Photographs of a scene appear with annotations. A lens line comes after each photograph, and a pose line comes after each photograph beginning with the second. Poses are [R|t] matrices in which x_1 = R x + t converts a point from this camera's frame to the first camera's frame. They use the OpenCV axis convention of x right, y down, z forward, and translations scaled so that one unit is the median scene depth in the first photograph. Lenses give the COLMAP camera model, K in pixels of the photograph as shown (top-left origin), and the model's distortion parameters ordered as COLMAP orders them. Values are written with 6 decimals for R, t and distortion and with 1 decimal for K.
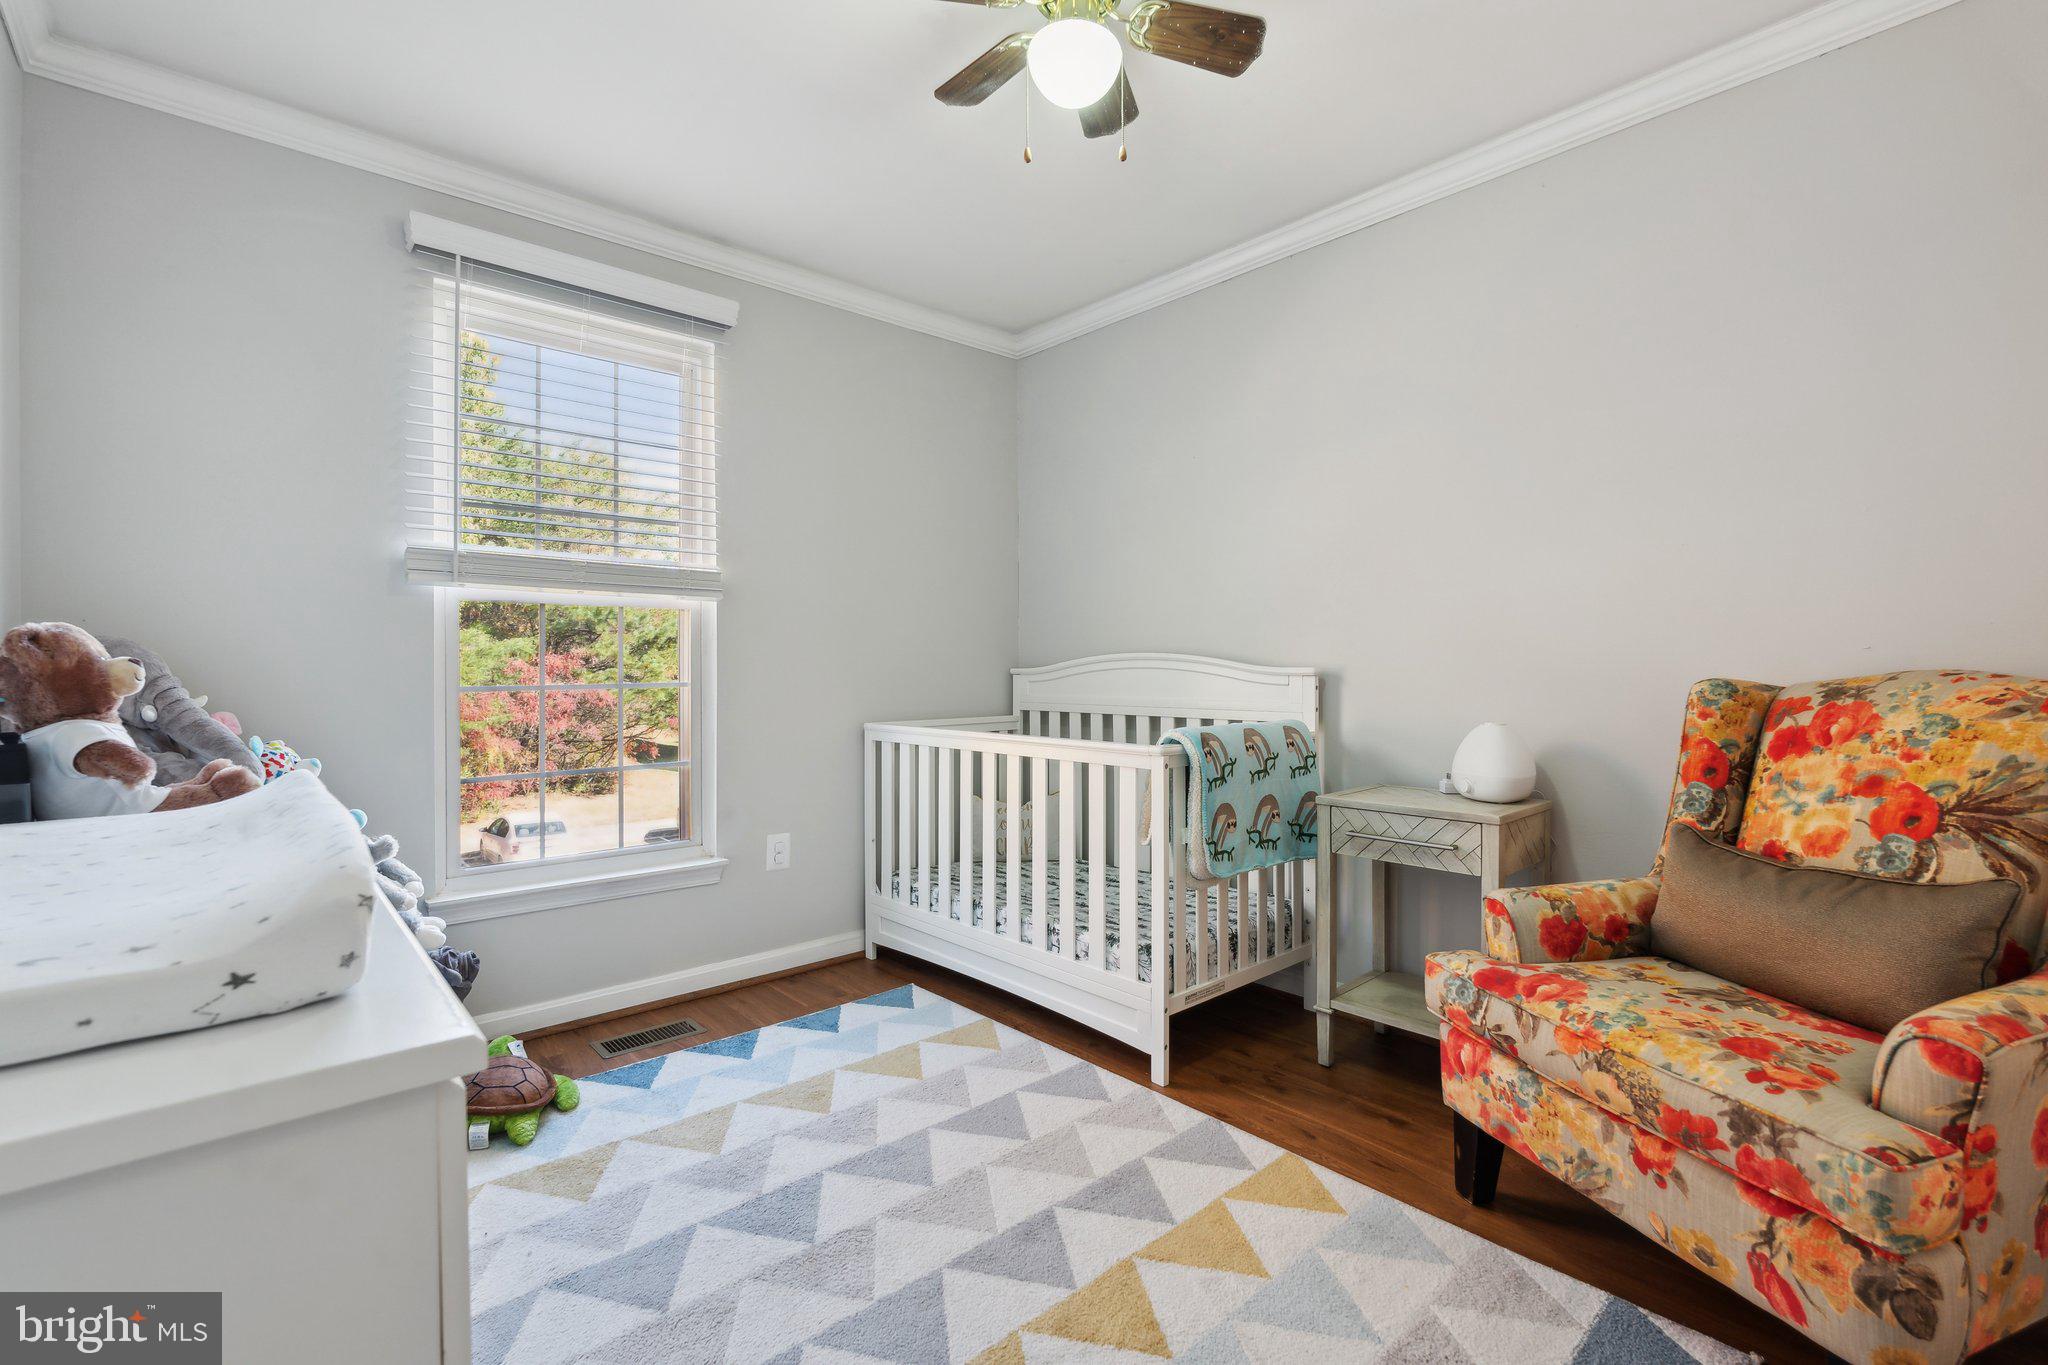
lens RADIAL K [[913.5, 0, 1015.5], [0, 913.5, 667.2], [0, 0, 1]] dist [-0.002213, -0.000642]
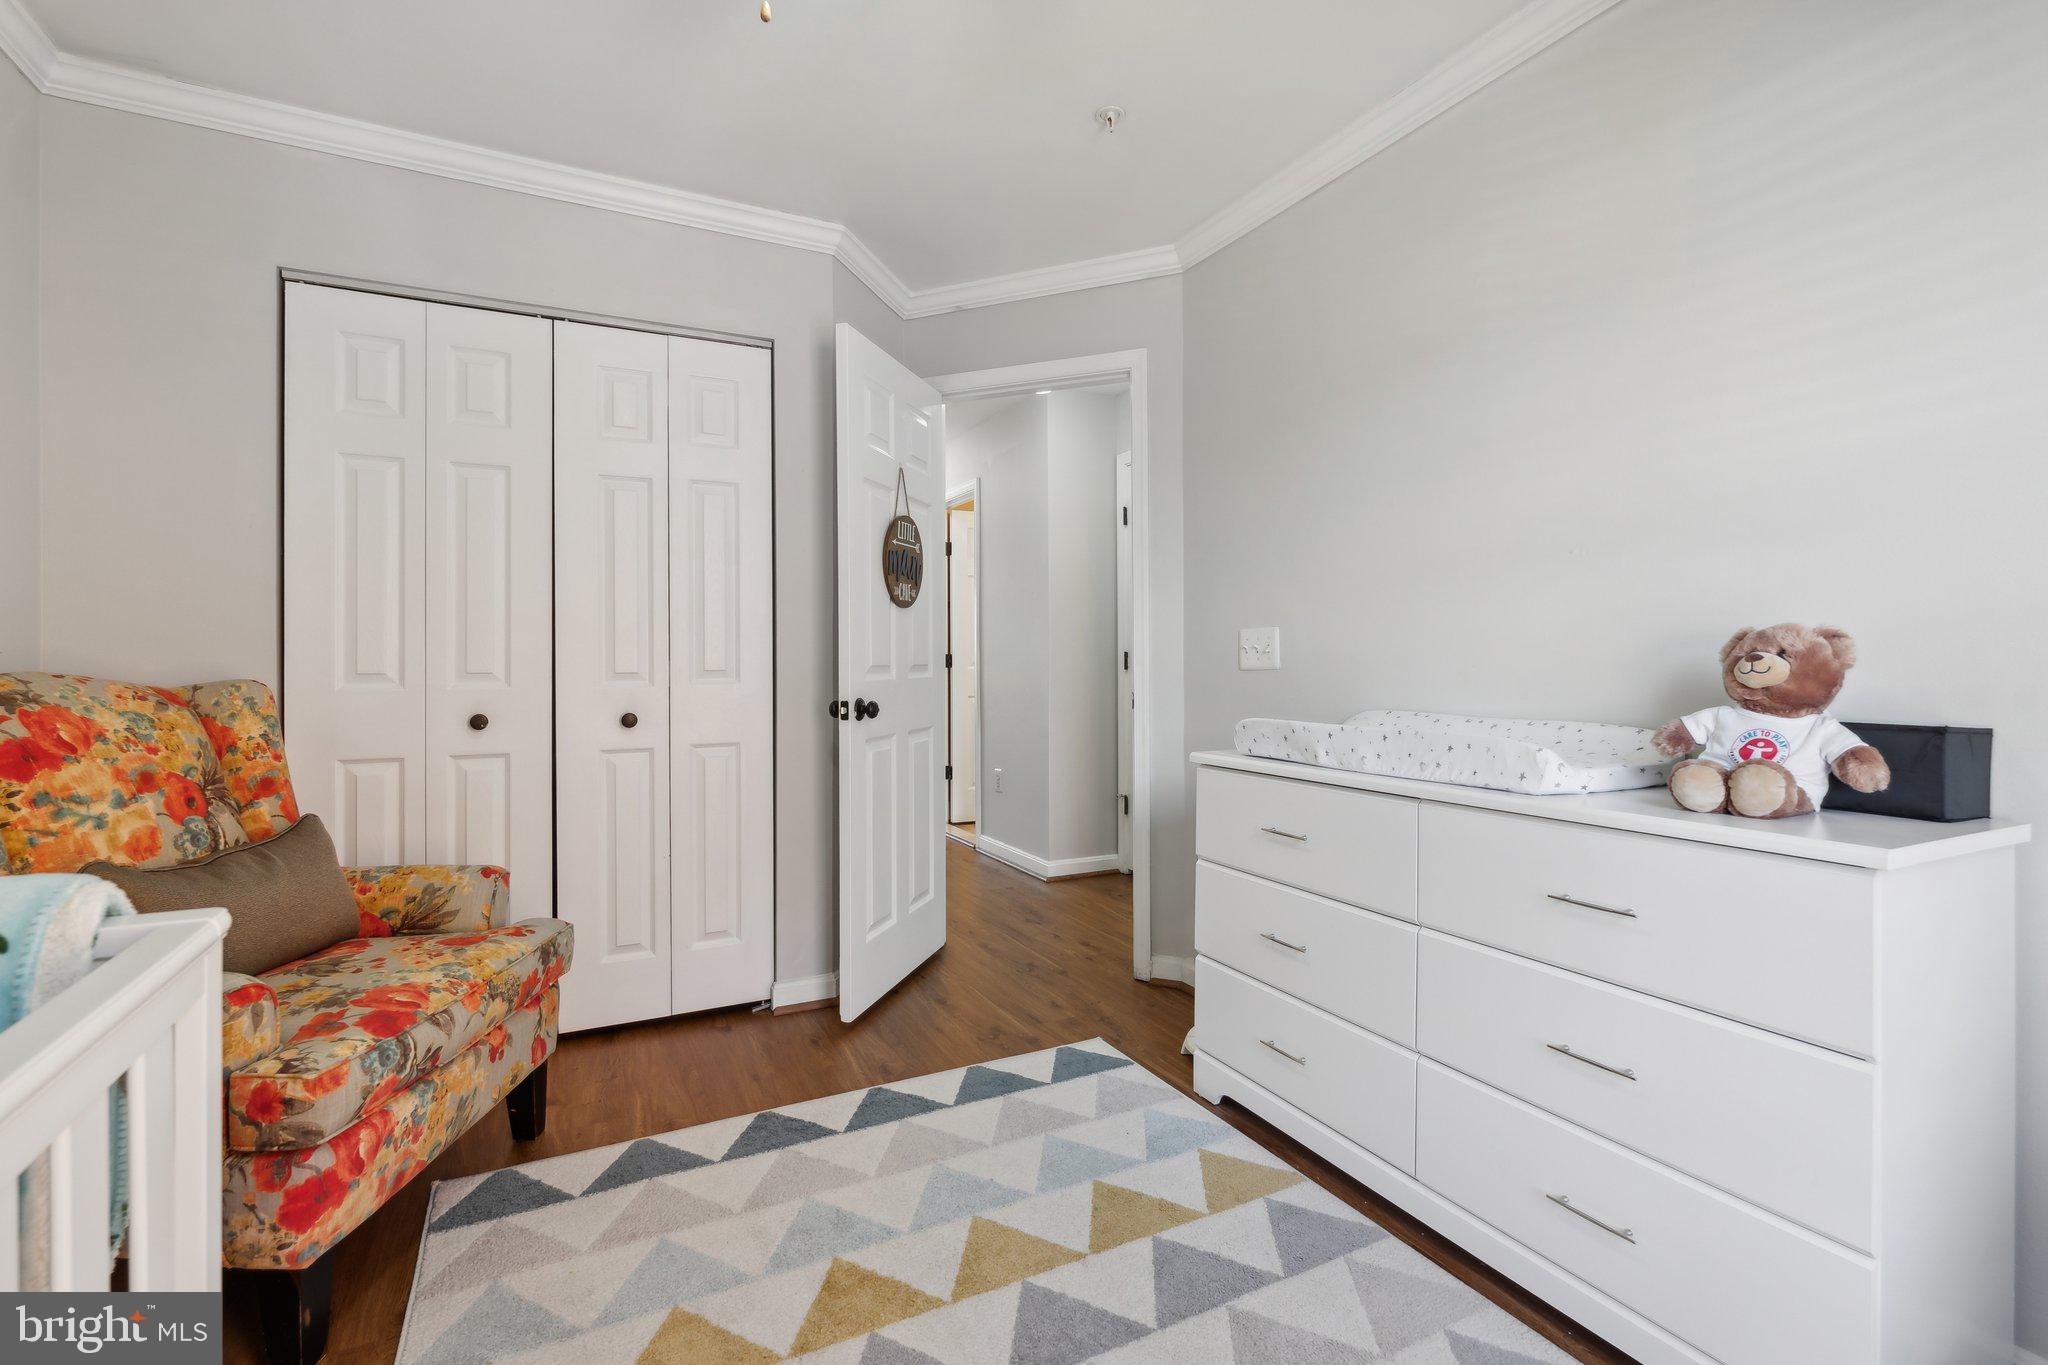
lens RADIAL K [[913.5, 0, 1019.7], [0, 913.5, 680.1], [0, 0, 1]] dist [-0.002213, -0.000642]
pose [[-0.969325, -0.002103, 0.245772, -0.293916], [0.002958, 0.999791, 0.020221, -0.005170], [-0.245763, 0.020328, -0.969117, 1.757665]]
